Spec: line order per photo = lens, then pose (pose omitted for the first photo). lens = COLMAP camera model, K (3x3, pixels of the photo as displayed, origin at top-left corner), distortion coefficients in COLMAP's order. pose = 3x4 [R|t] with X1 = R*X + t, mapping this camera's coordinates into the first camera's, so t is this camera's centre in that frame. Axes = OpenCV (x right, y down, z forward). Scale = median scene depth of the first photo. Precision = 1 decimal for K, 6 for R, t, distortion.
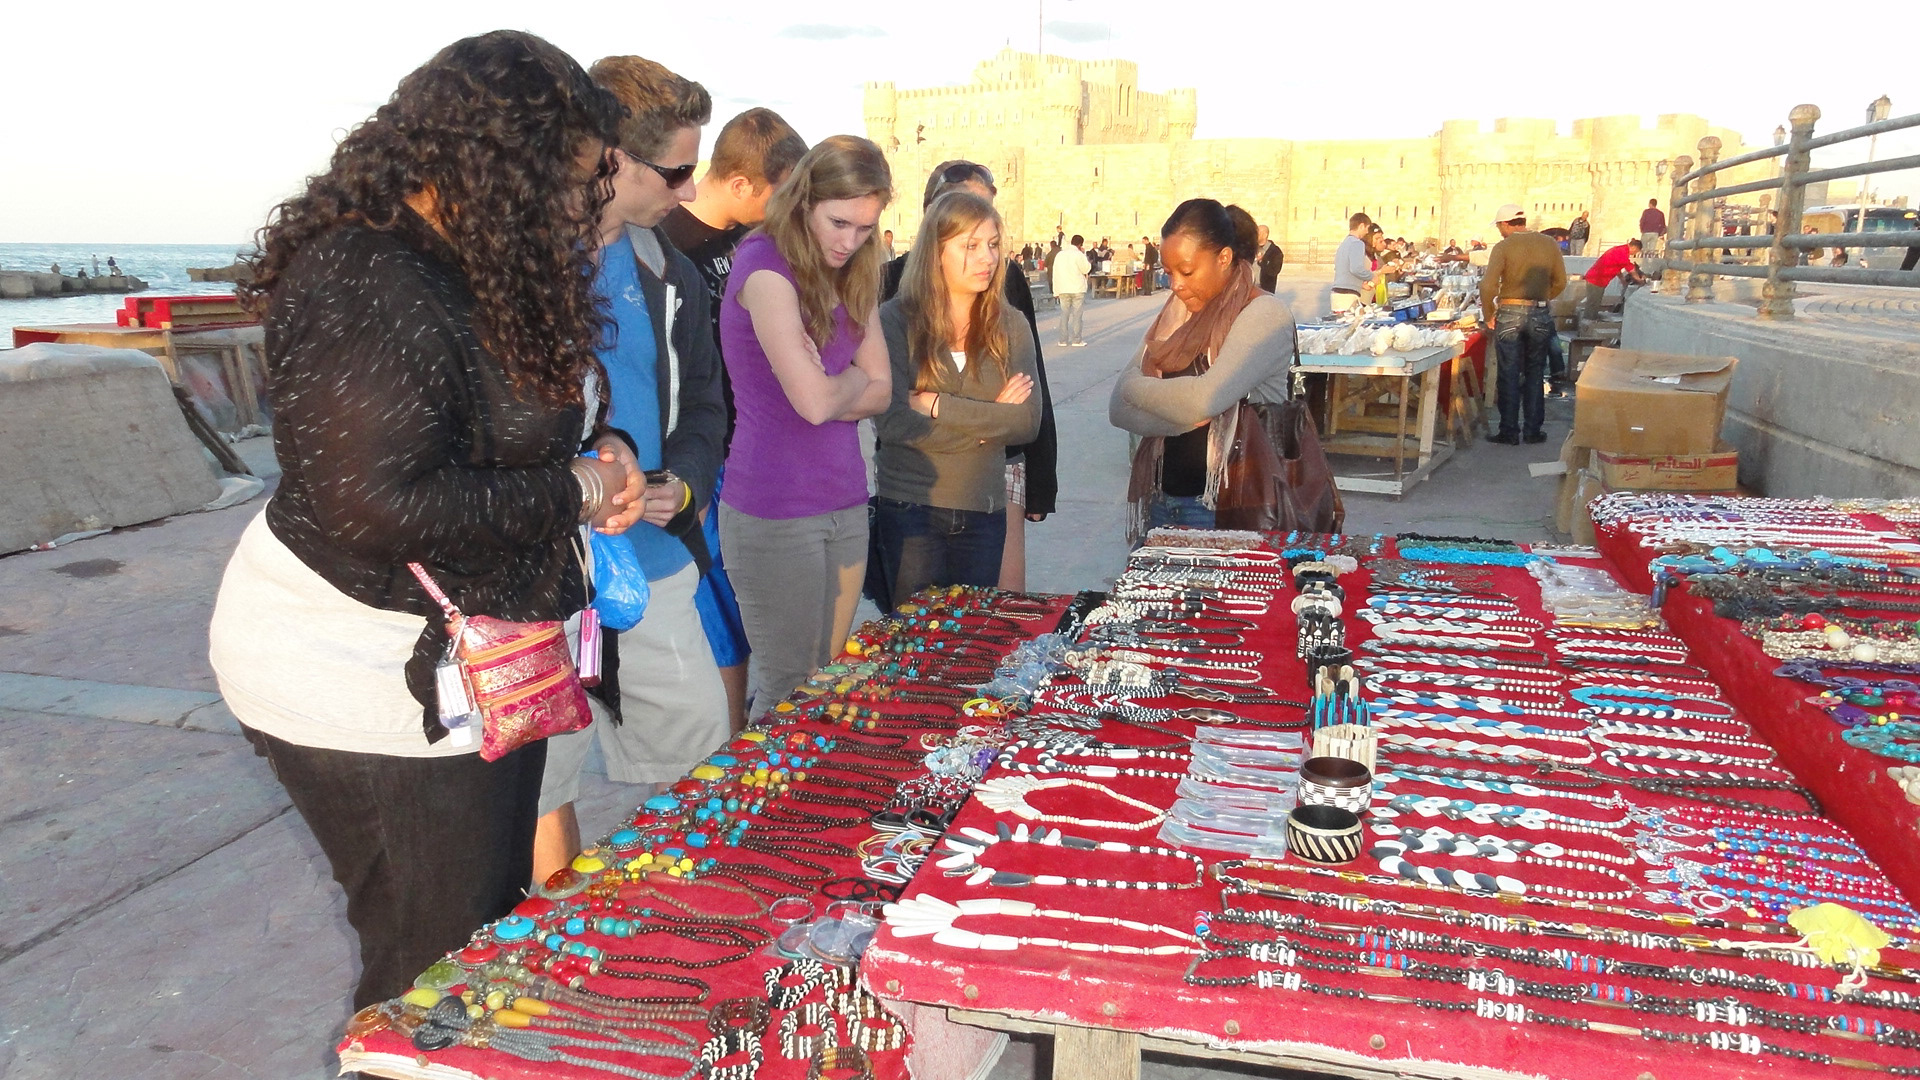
lens RADIAL K [[1346.9, 0, 960.0], [0, 1346.9, 540.0], [0, 0, 1]] dist [-0.013065, 0.023418]
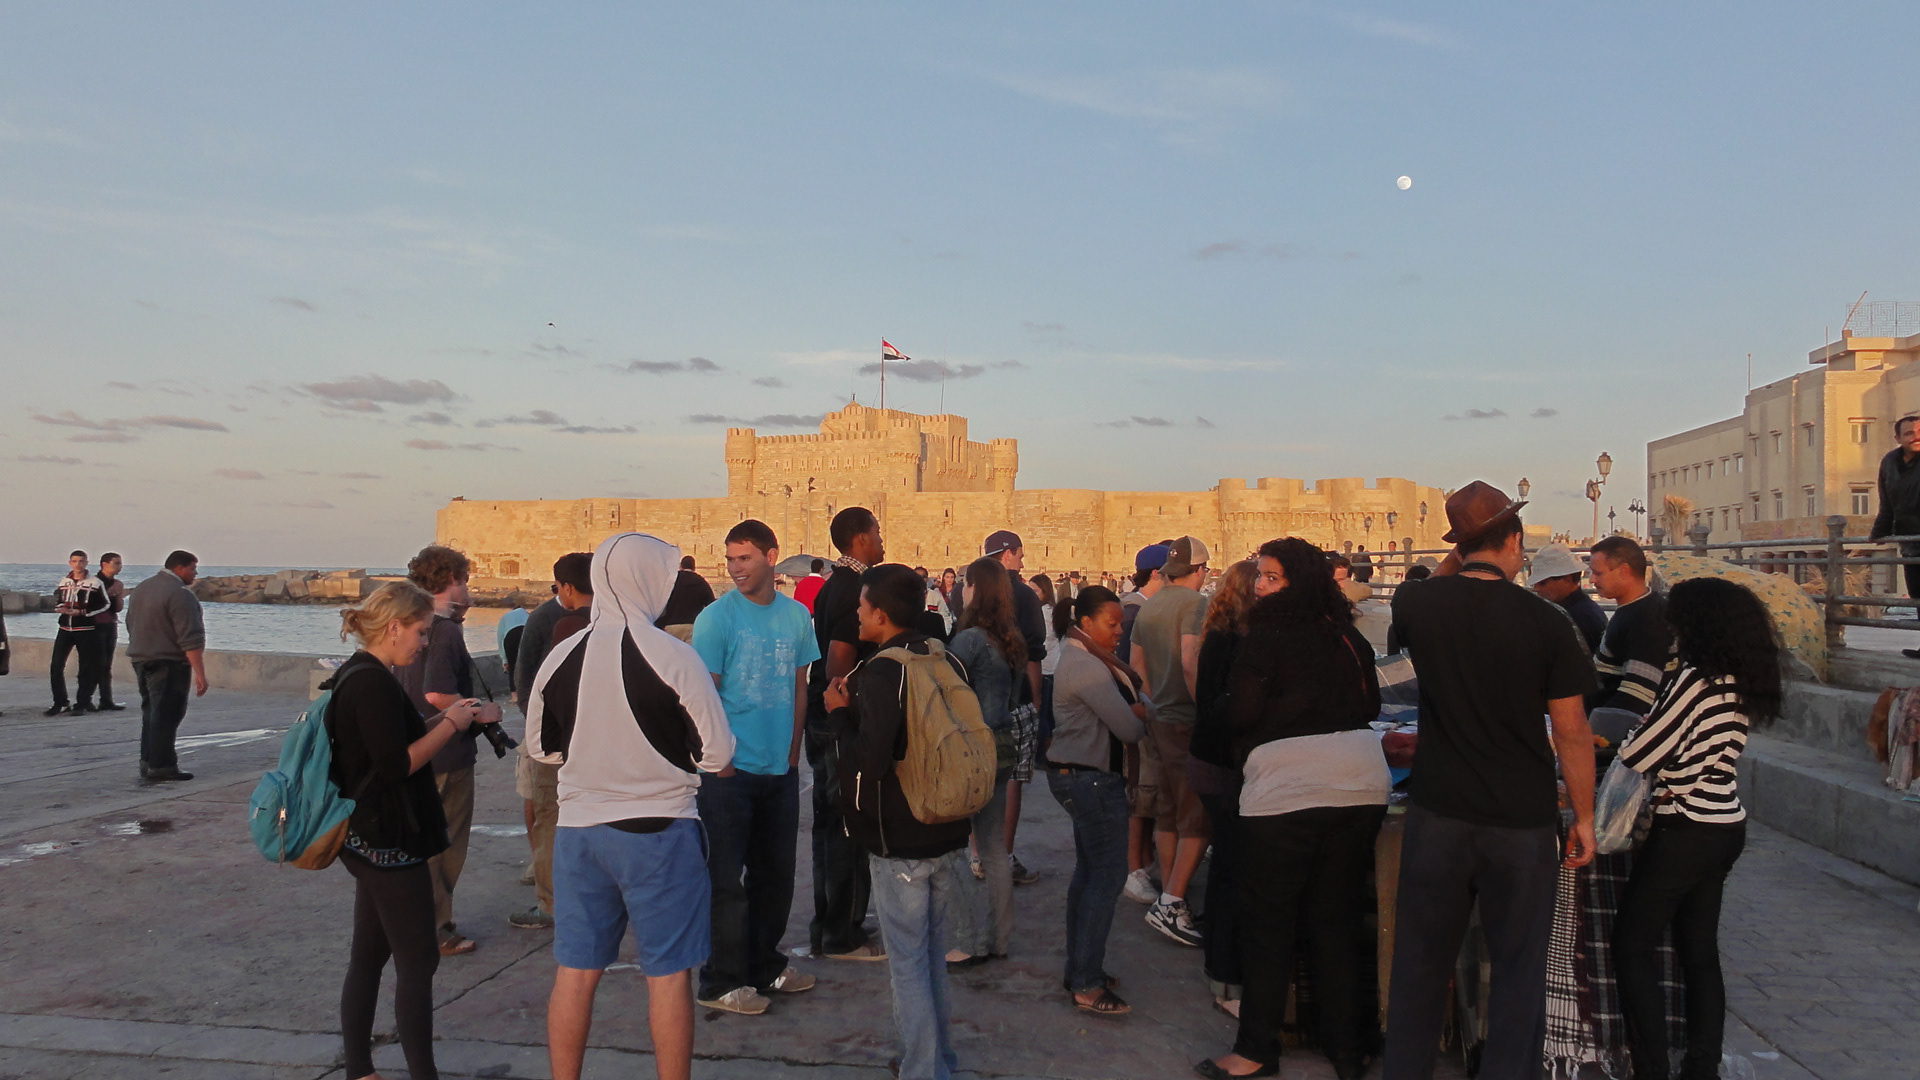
lens RADIAL K [[1346.5, 0, 970.2], [0, 1346.5, 545.4], [0, 0, 1]] dist [0.006856, 0.007520]
pose [[0.990013, 0.008978, 0.140692, -0.048391], [0.023868, 0.972889, -0.230039, 0.033886], [-0.138943, 0.231100, 0.962958, -0.164713]]
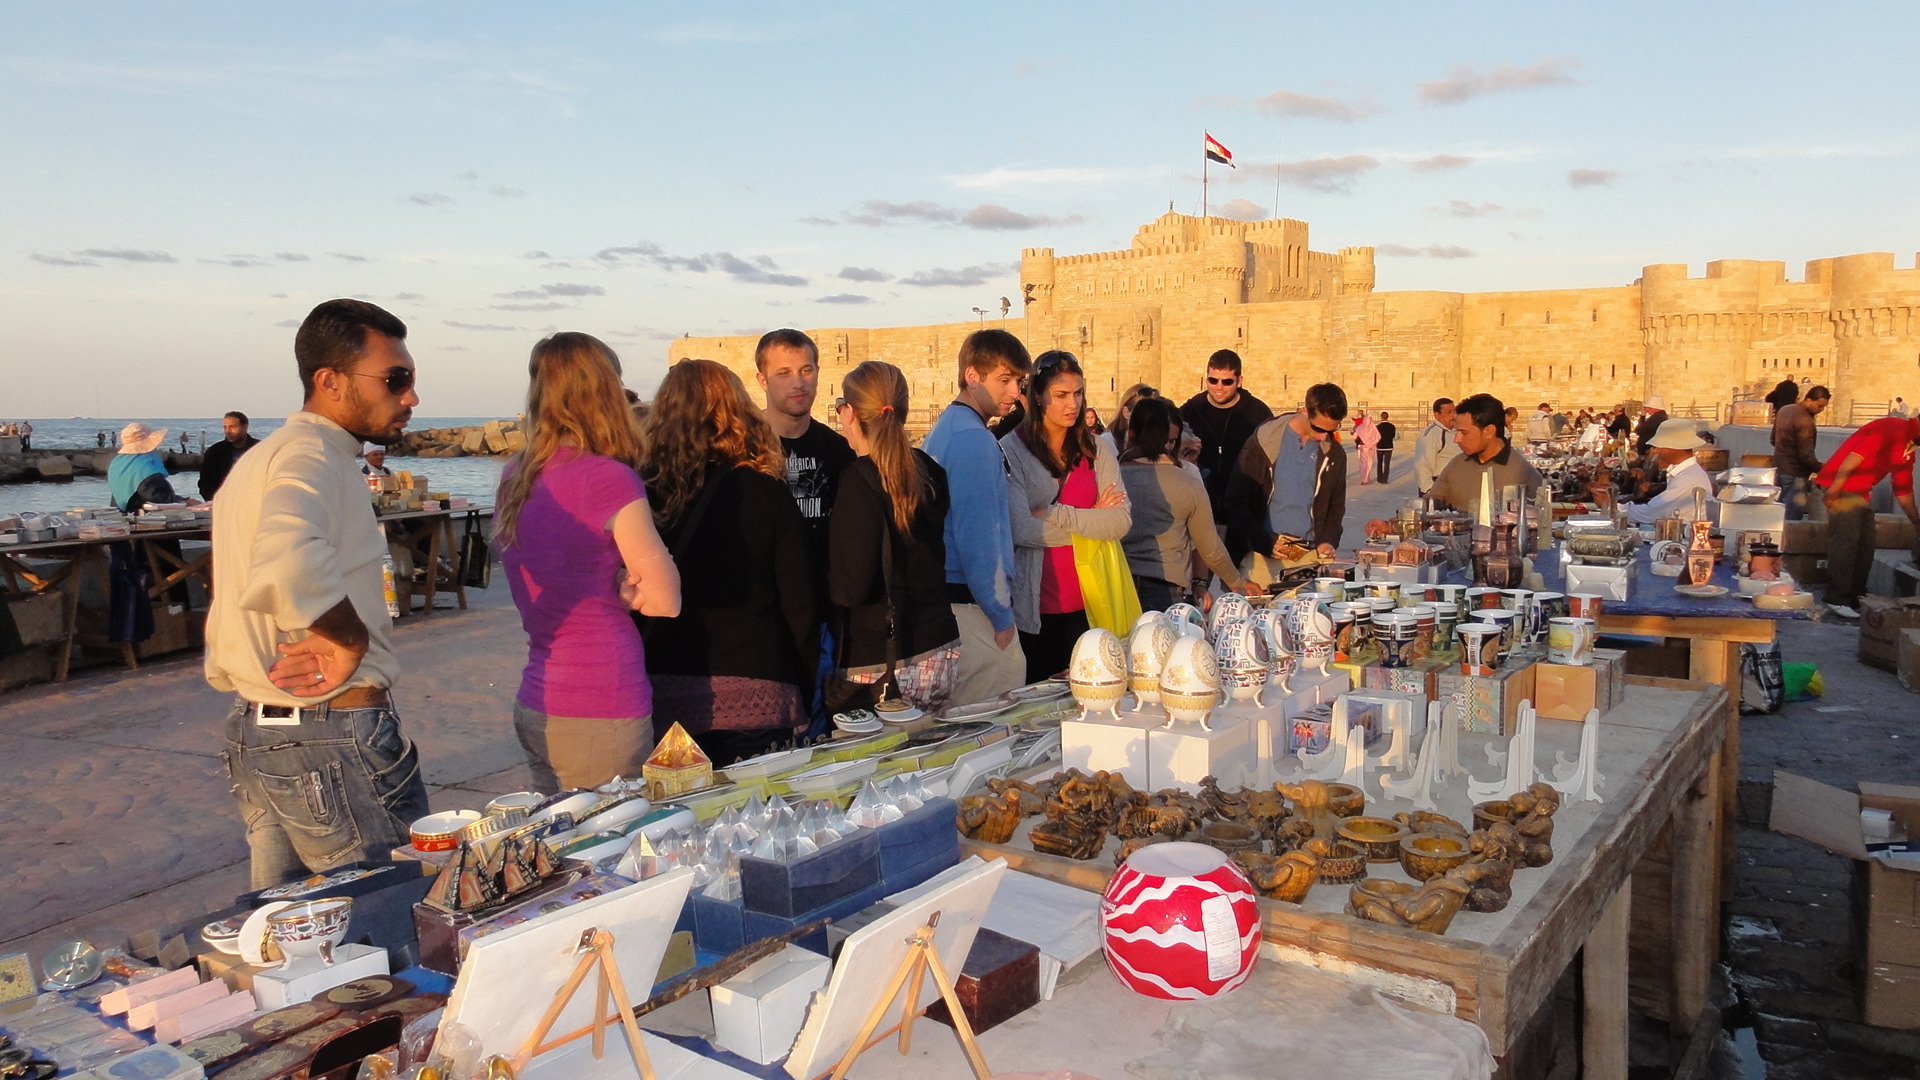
lens RADIAL K [[1346.9, 0, 960.0], [0, 1346.9, 540.0], [0, 0, 1]] dist [-0.013065, 0.023418]
pose [[0.989609, 0.004448, -0.143718, 0.045881], [-0.021838, 0.992576, -0.119648, -0.023125], [0.142119, 0.121543, 0.982359, 0.102142]]
